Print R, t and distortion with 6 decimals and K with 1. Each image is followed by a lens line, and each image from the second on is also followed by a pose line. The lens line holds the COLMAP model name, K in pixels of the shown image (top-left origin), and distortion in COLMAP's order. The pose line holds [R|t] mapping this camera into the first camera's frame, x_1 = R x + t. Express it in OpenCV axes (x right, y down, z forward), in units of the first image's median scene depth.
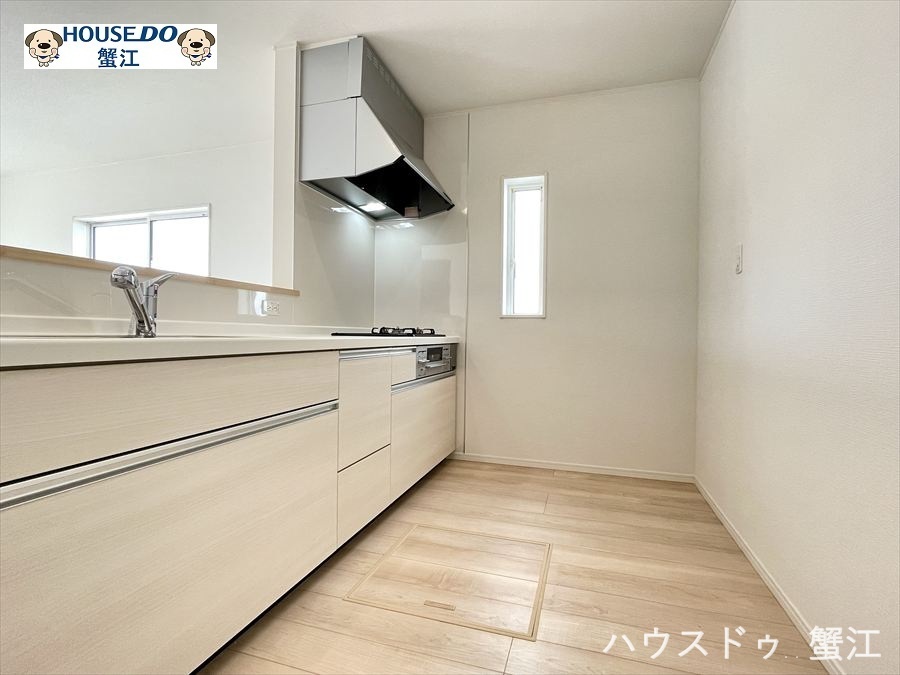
lens RADIAL K [[446.5, 0, 451.8], [0, 446.5, 335.8], [0, 0, 1]] dist [-0.000321, 0.000579]
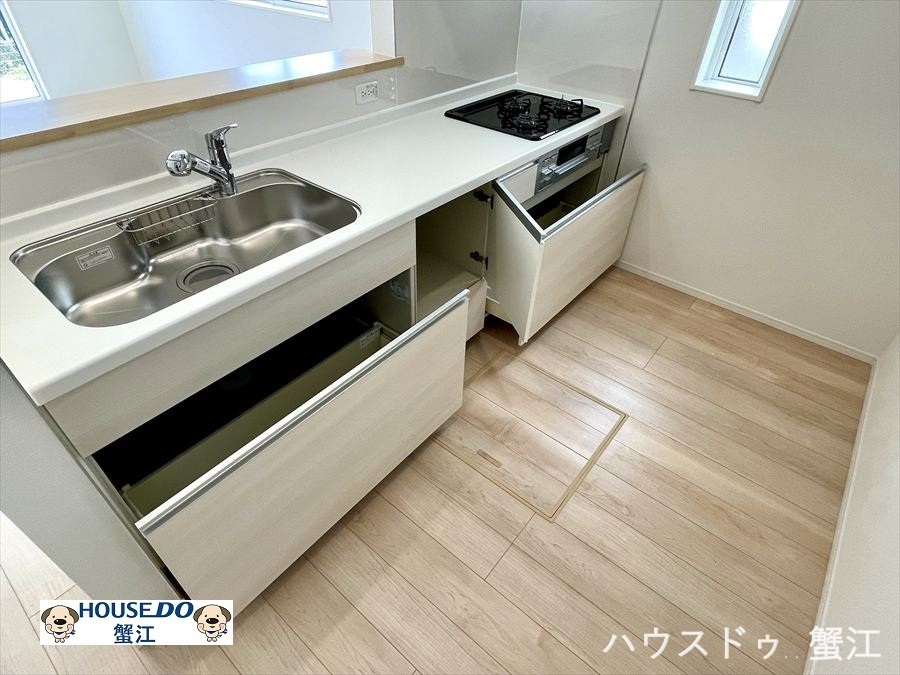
lens RADIAL K [[494.8, 0, 447.9], [0, 494.8, 336.6], [0, 0, 1]] dist [-0.000363, -0.001341]
pose [[0.925080, 0.252892, -0.283323, 0.105366], [-0.015878, 0.771139, 0.636468, -0.305156], [0.379440, -0.584286, 0.717381, 0.148502]]
